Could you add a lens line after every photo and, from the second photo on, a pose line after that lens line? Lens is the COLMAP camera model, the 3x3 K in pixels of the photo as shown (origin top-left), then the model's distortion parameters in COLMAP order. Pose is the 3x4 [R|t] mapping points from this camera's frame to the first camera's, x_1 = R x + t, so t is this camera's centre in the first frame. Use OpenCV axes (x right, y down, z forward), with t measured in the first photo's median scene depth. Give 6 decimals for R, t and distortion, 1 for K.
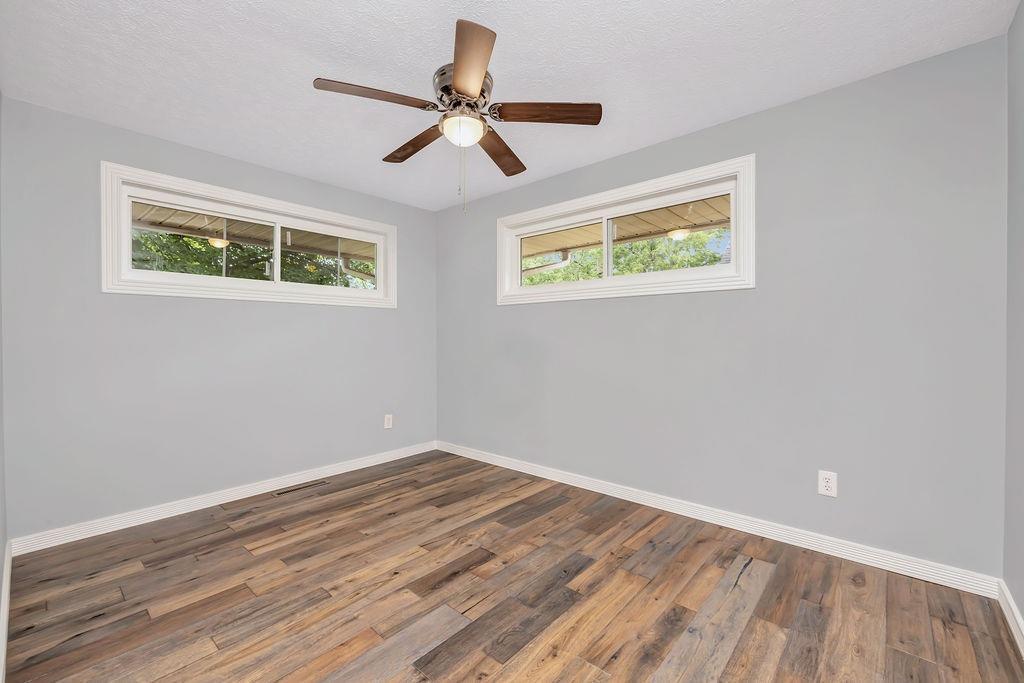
lens RADIAL K [[427.0, 0, 514.9], [0, 427.0, 337.8], [0, 0, 1]] dist [0.000480, -0.000087]
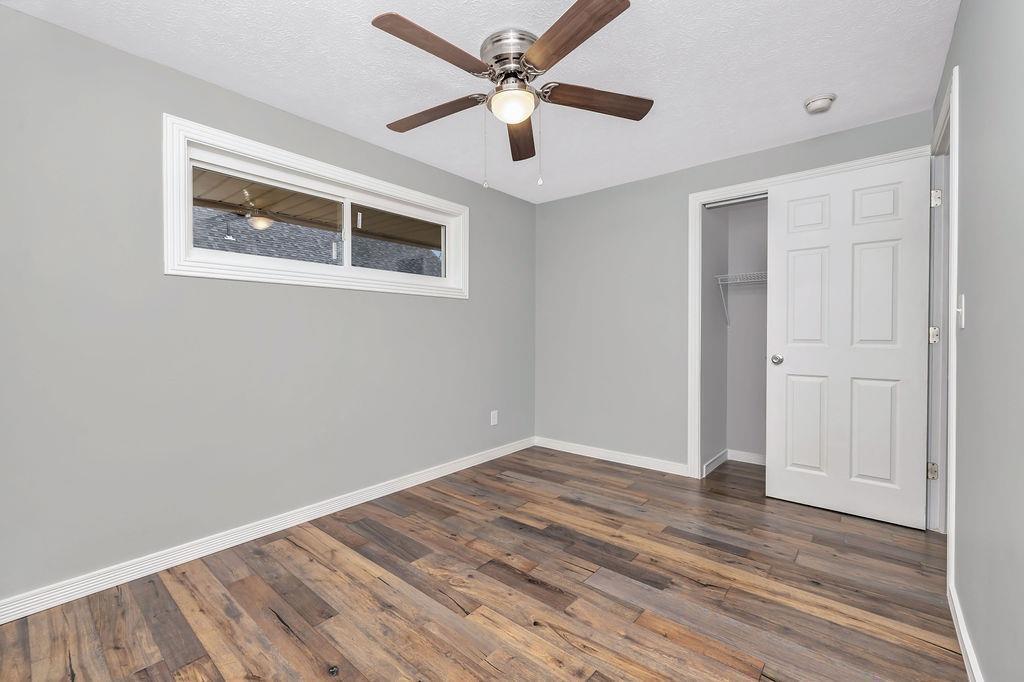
lens RADIAL K [[427.0, 0, 514.9], [0, 427.0, 337.3], [0, 0, 1]] dist [0.000480, -0.000087]
pose [[-0.016952, -0.005589, 0.999841, -0.932083], [0.004768, 0.999973, 0.005670, 0.014120], [-0.999845, 0.004864, -0.016925, 0.918000]]
